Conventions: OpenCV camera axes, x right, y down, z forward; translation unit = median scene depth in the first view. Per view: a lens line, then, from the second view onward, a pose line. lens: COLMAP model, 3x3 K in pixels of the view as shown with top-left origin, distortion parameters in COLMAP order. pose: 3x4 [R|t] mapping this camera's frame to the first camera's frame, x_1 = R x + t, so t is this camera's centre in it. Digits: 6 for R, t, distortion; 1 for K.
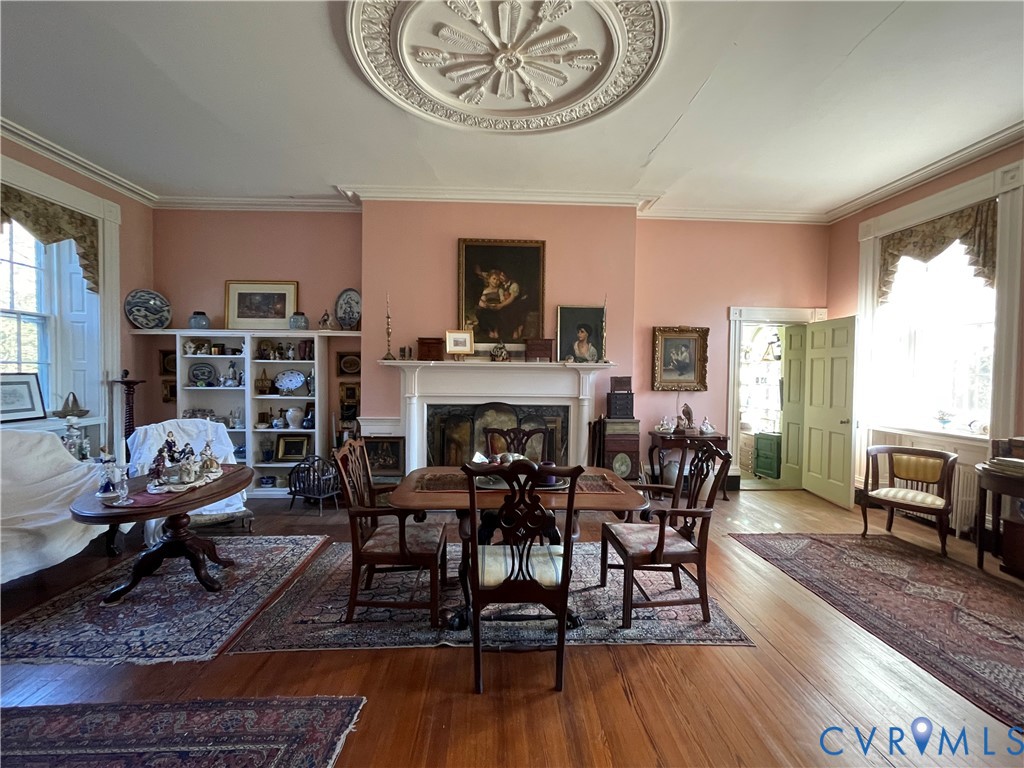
lens RADIAL K [[445.2, 0, 512.4], [0, 445.2, 387.3], [0, 0, 1]] dist [0.003181, 0.000295]
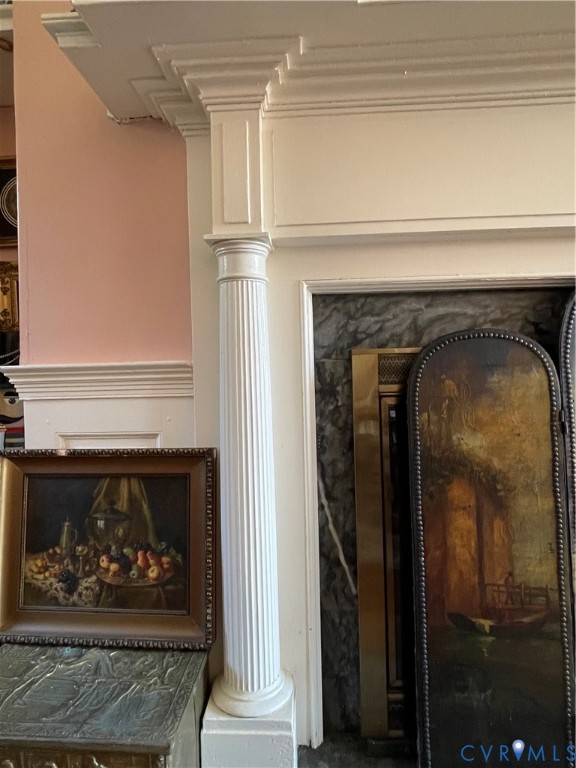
lens RADIAL K [[425.0, 0, 287.5], [0, 425.0, 382.8], [0, 0, 1]] dist [0.004804, -0.001591]
pose [[0.994569, -0.033808, -0.098441, -0.187518], [0.028210, 0.997935, -0.057705, 0.092072], [0.100188, 0.054615, 0.993468, 0.805332]]
